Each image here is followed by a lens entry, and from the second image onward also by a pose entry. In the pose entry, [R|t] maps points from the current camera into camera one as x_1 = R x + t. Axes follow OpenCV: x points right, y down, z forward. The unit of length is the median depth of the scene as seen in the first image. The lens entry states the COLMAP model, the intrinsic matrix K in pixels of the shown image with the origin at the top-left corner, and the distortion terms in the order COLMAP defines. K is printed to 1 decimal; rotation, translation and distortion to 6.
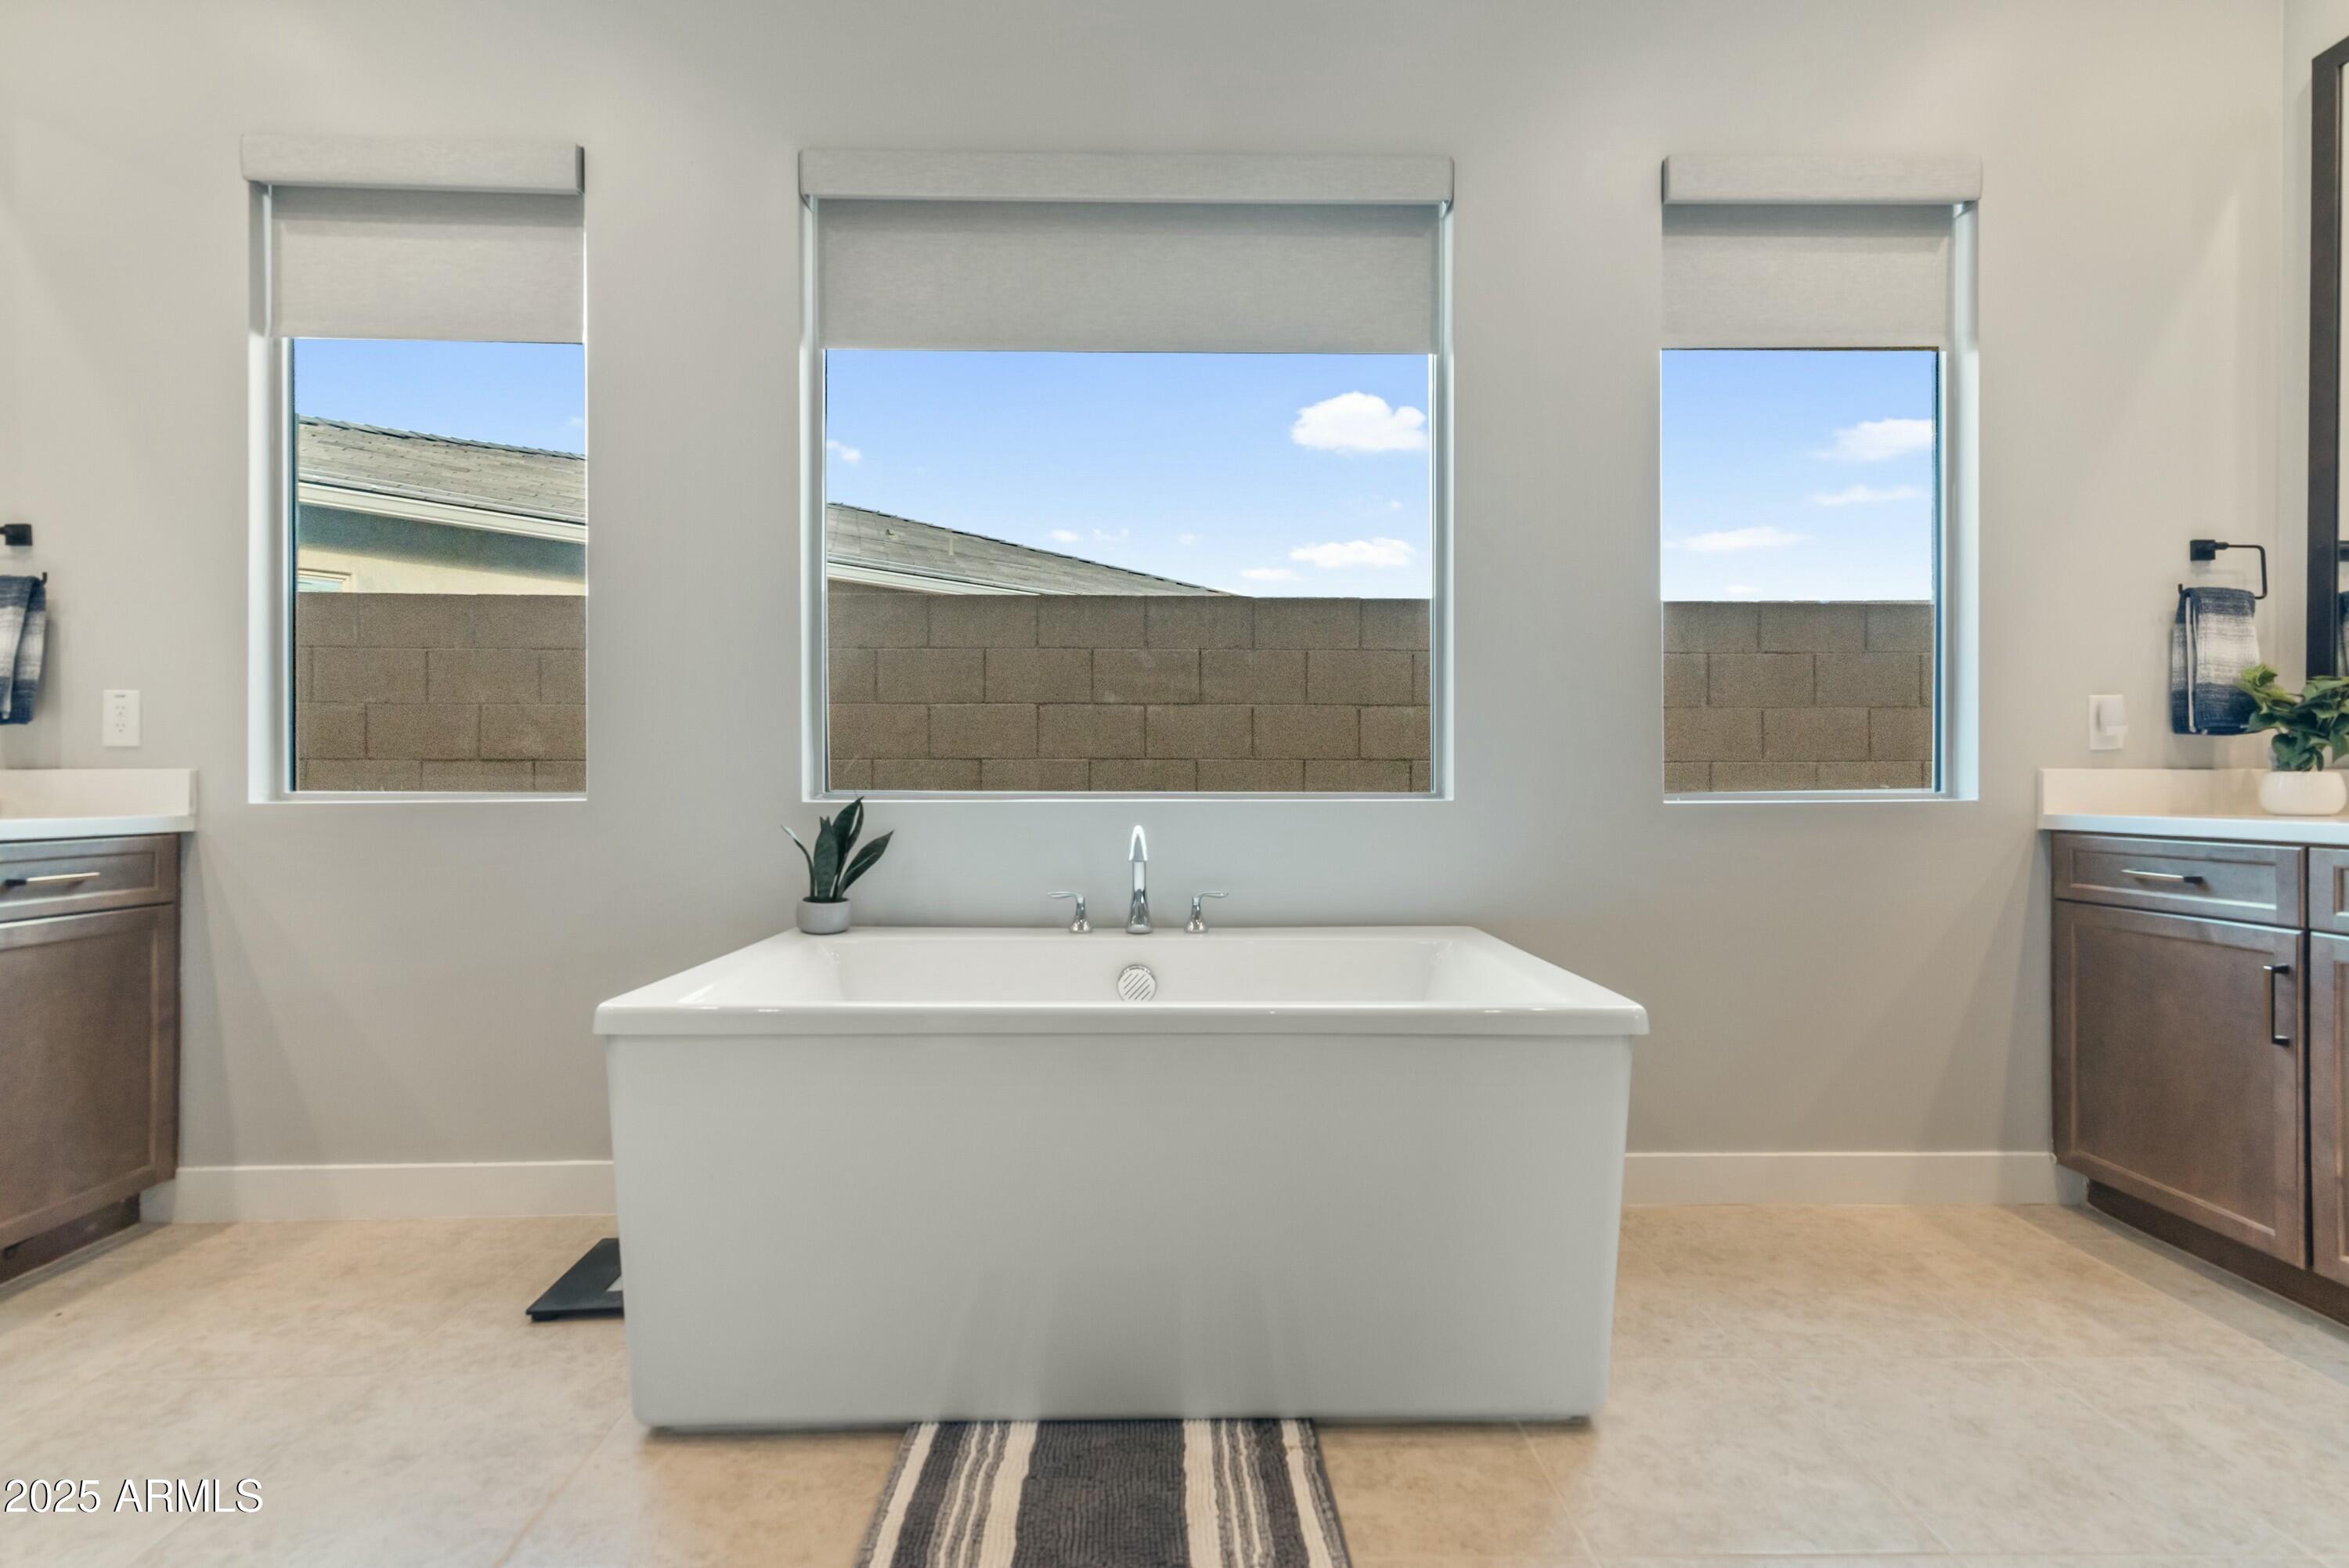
lens RADIAL K [[1065.4, 0, 1180.2], [0, 1065.4, 777.8], [0, 0, 1]] dist [0.014923, -0.001916]
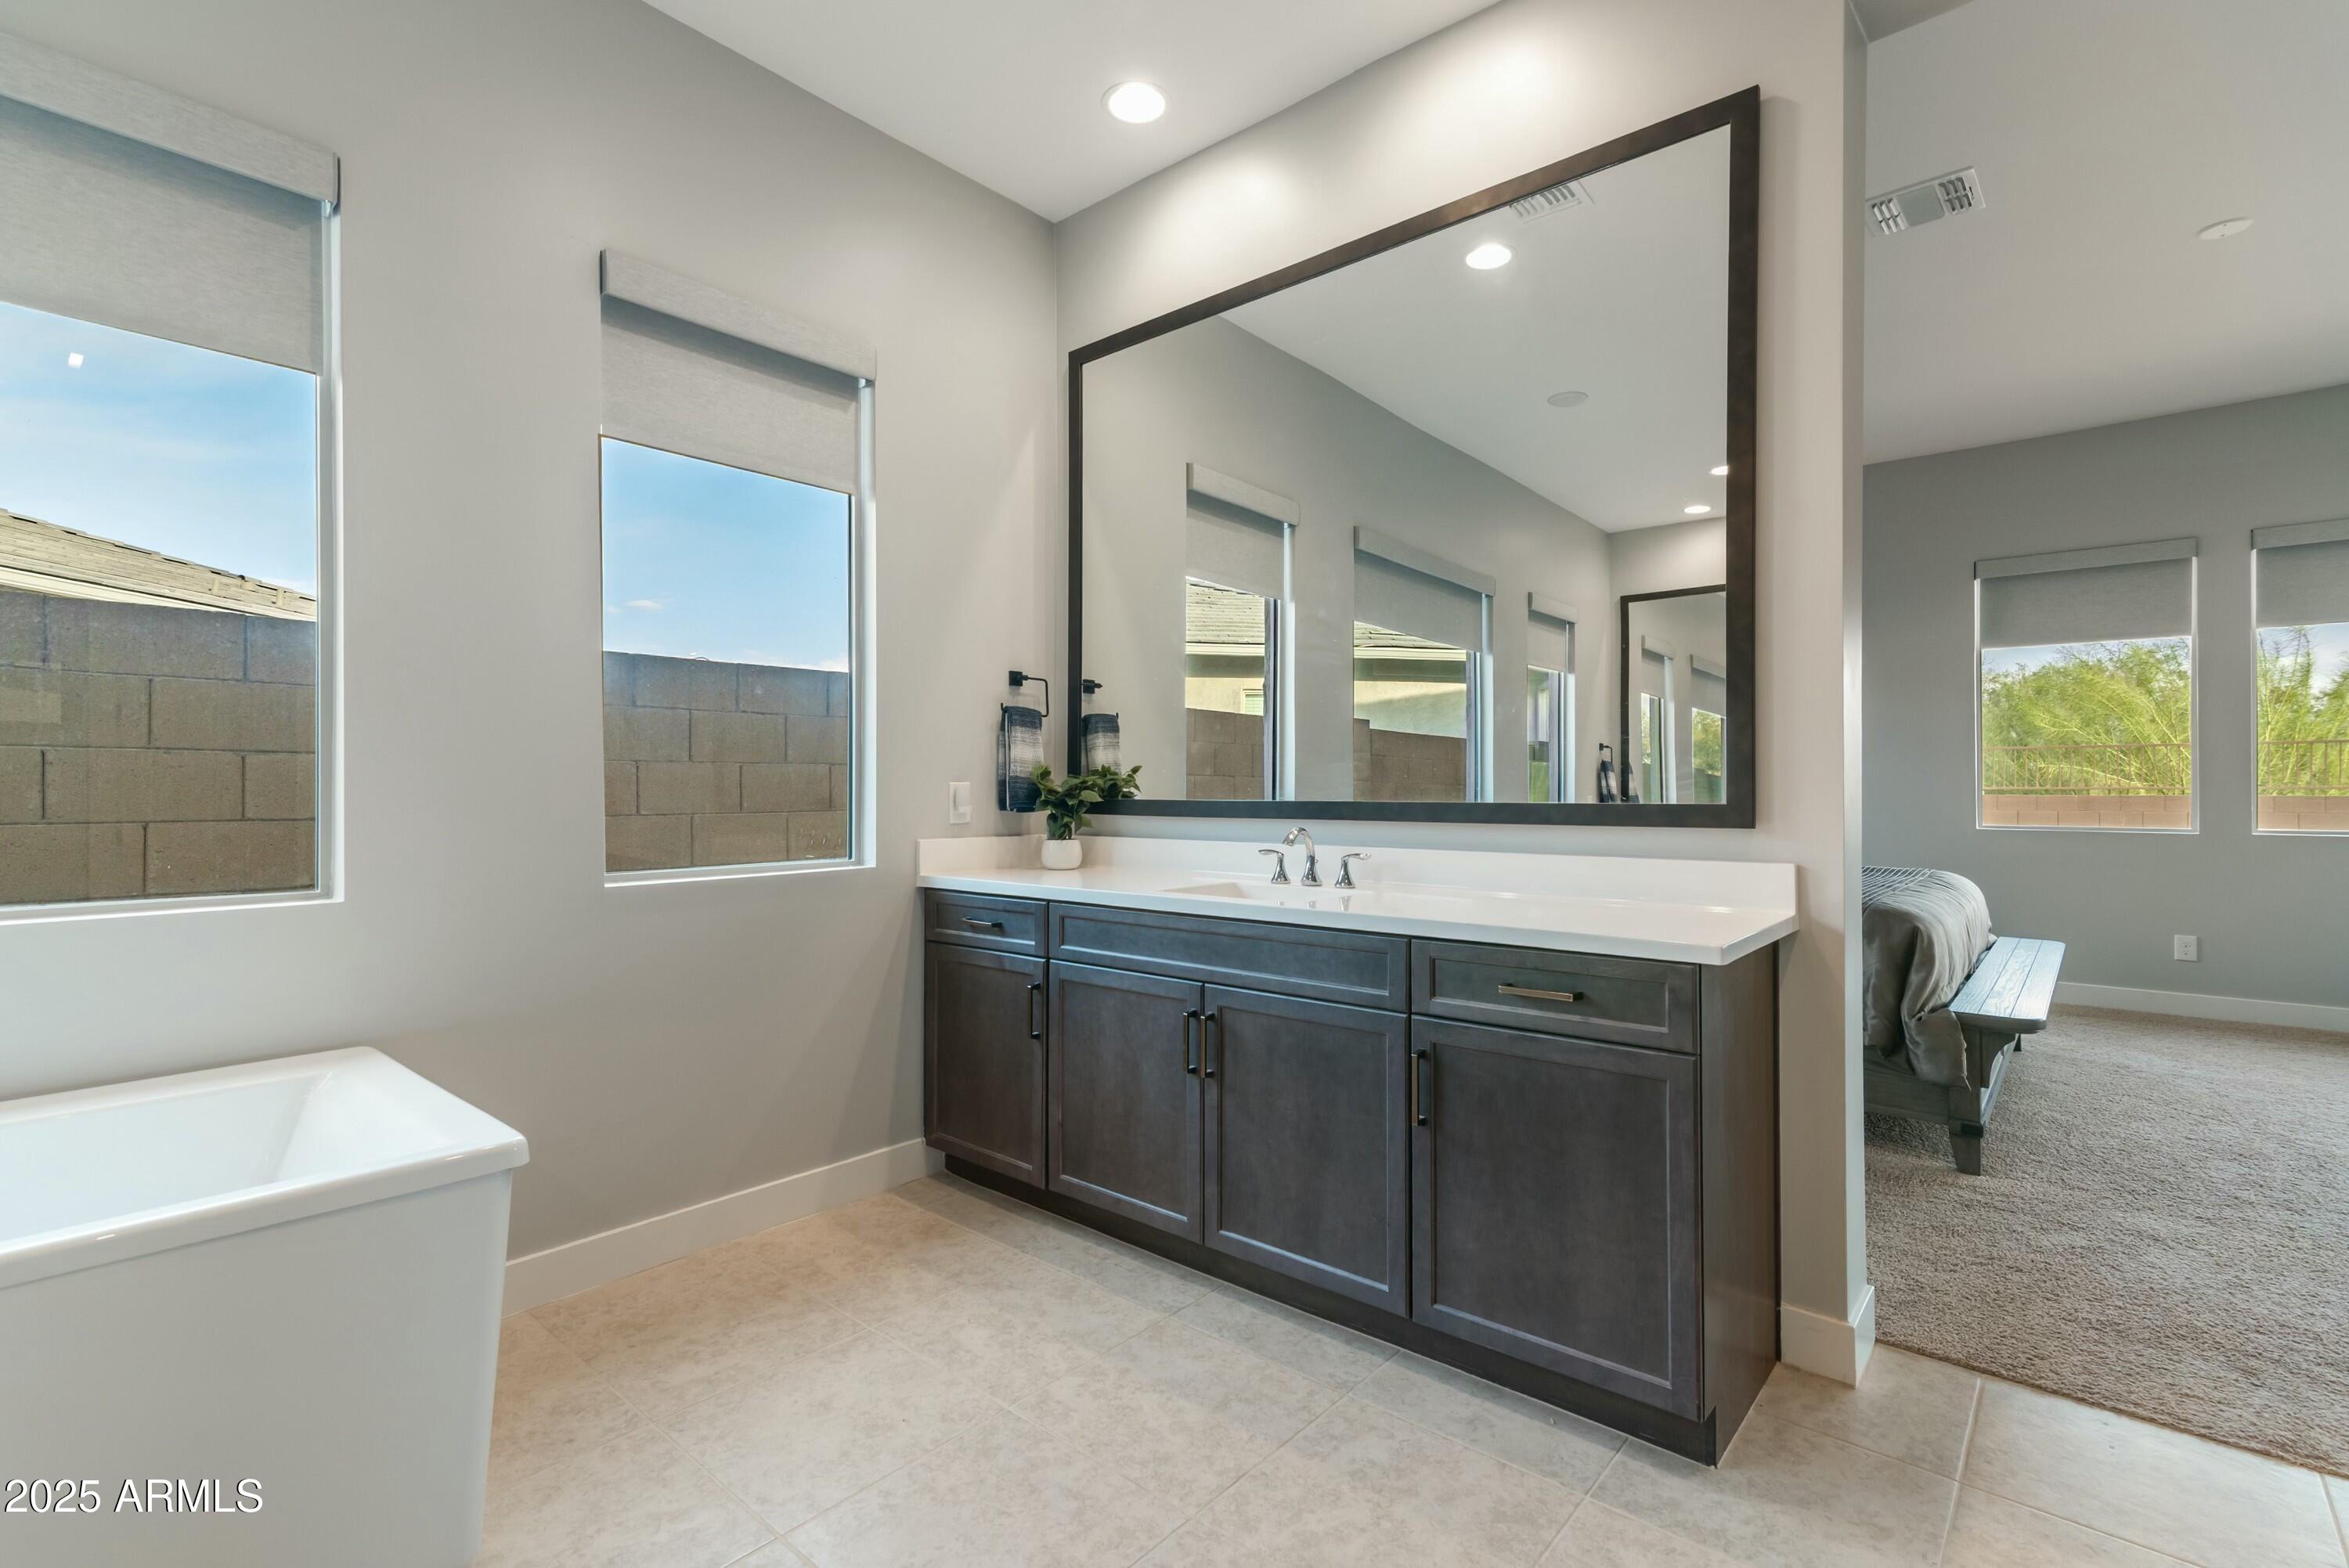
lens RADIAL K [[1069.7, 0, 1175.3], [0, 1069.7, 787.7], [0, 0, 1]] dist [0.015575, -0.000504]
pose [[0.670609, 0.000407, 0.741811, 0.062883], [-0.002873, 0.999994, 0.002048, -0.078514], [-0.741805, -0.003505, 0.670606, -0.088333]]
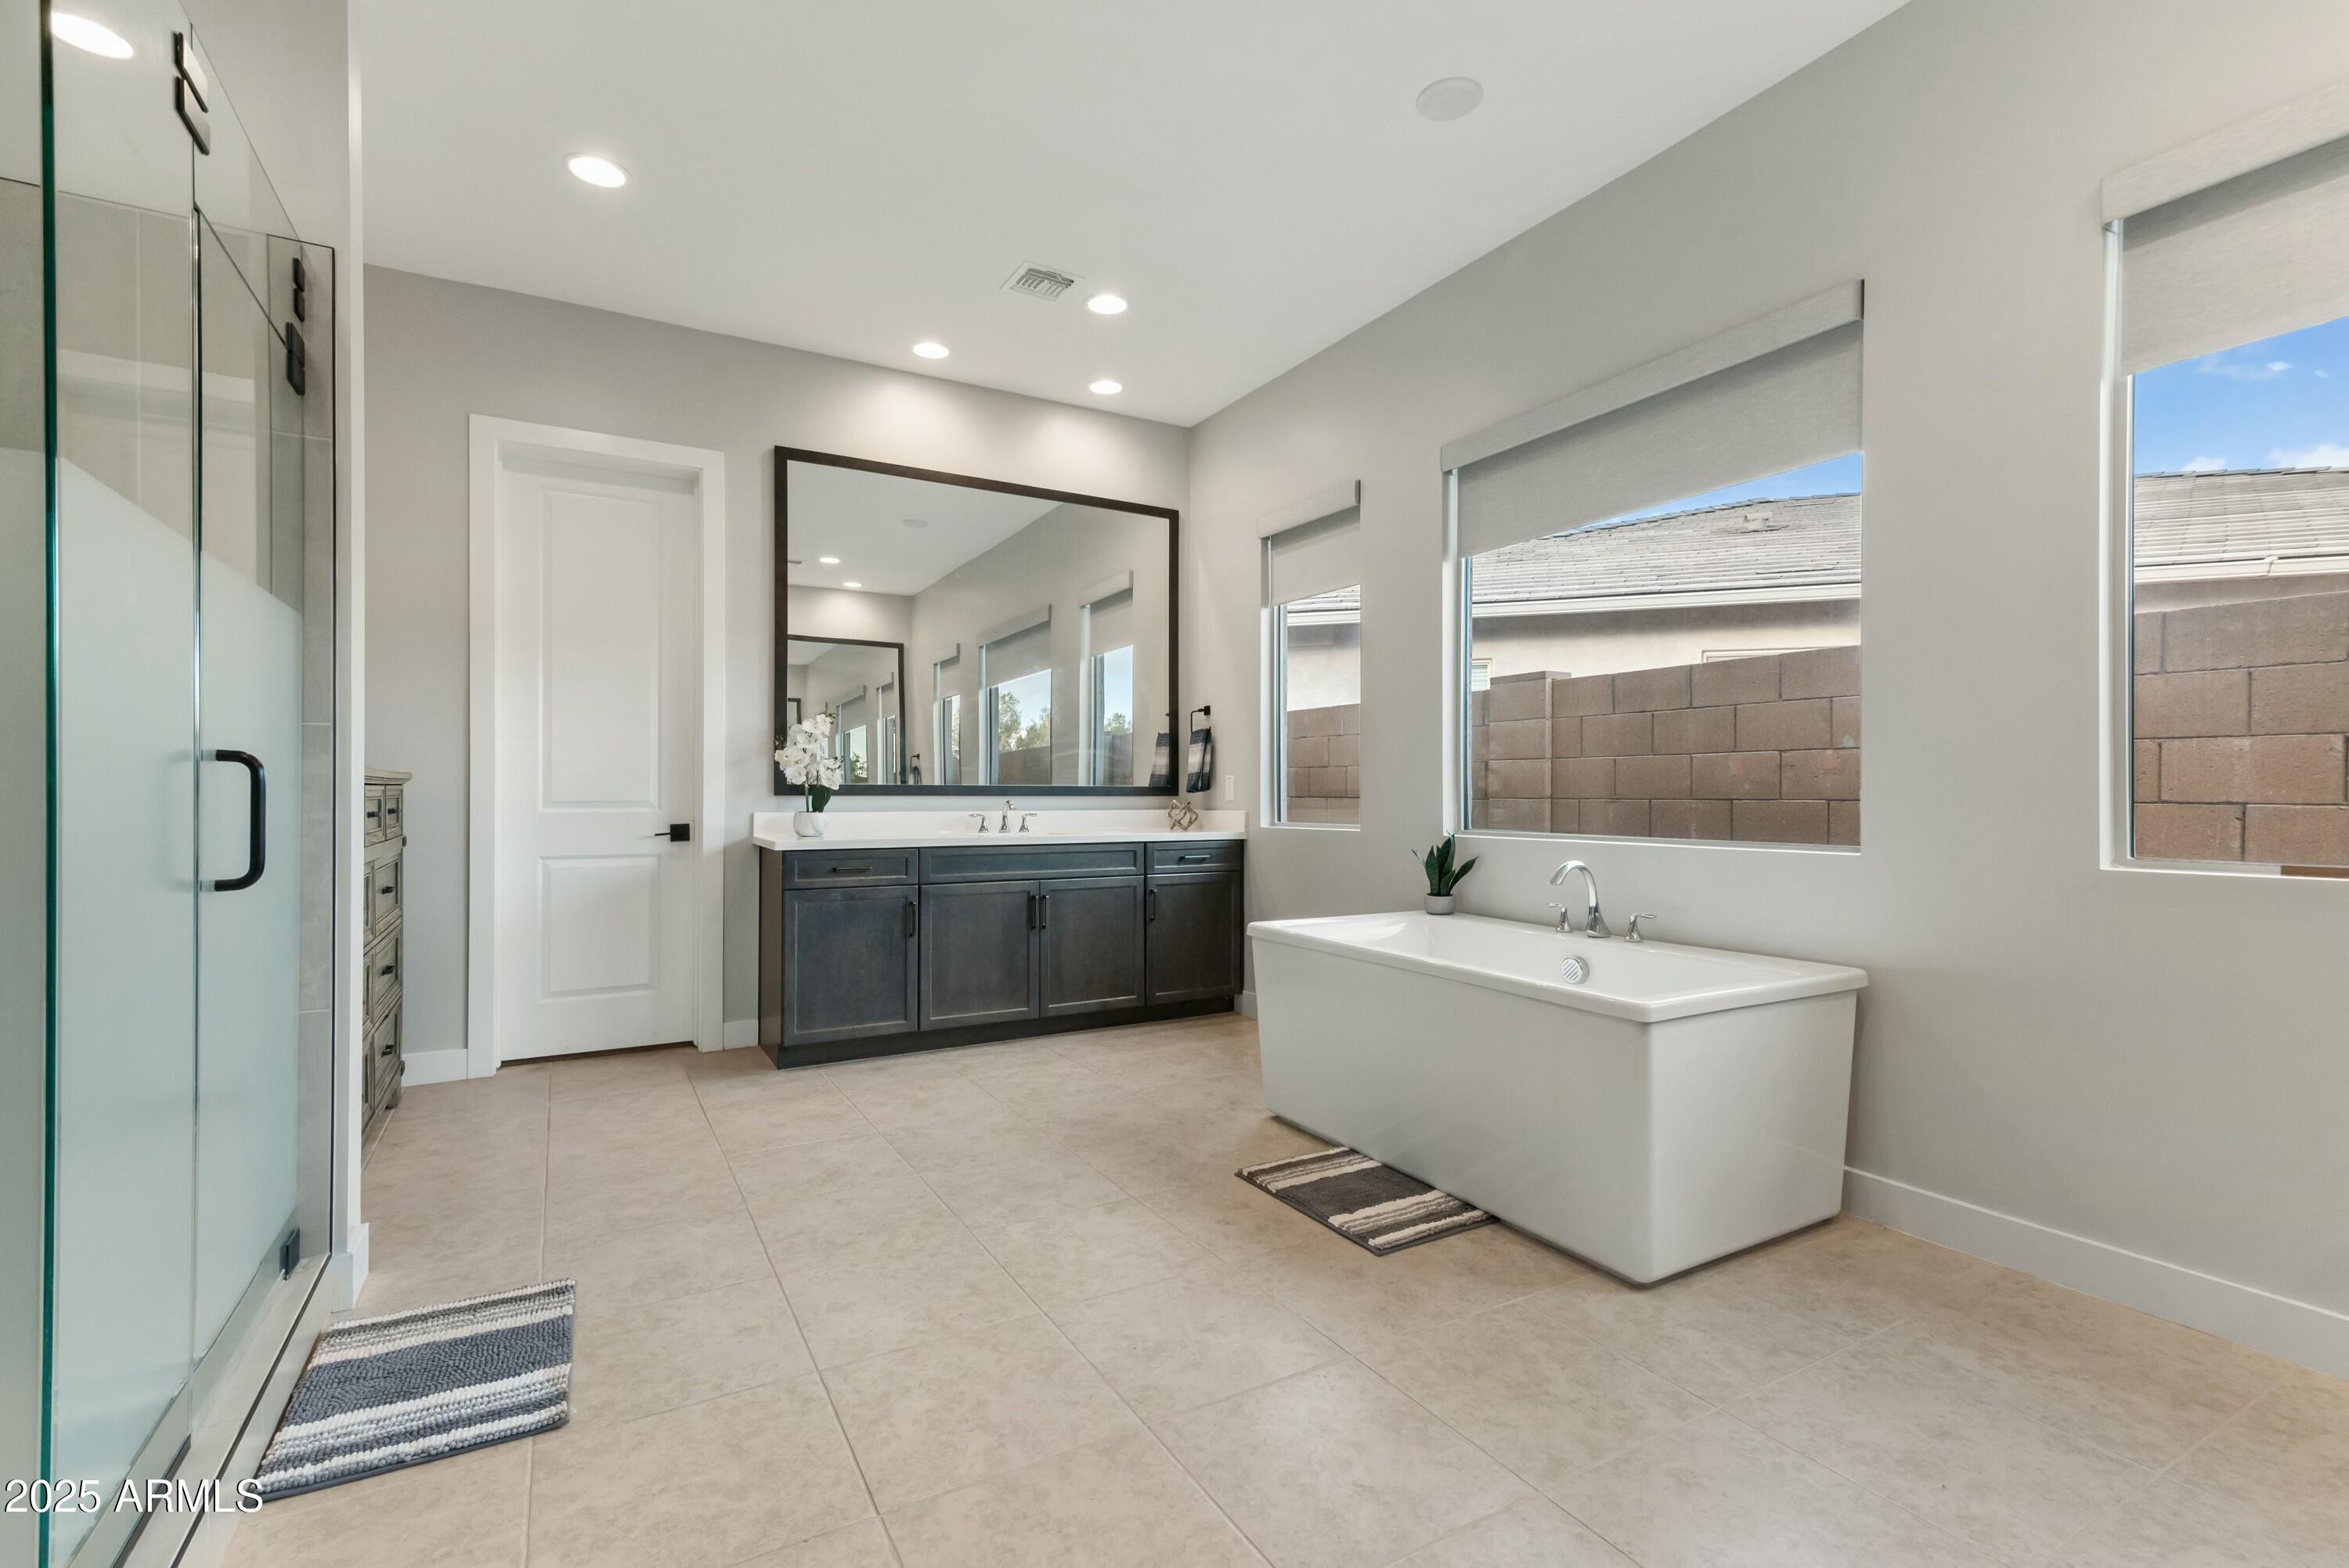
lens RADIAL K [[1062.9, 0, 1184.2], [0, 1062.9, 791.0], [0, 0, 1]] dist [0.013500, -0.000168]
pose [[0.482803, -0.001092, -0.875729, 0.940431], [0.004251, 0.999990, 0.001096, -0.052554], [0.875719, -0.004253, 0.482803, -0.164450]]
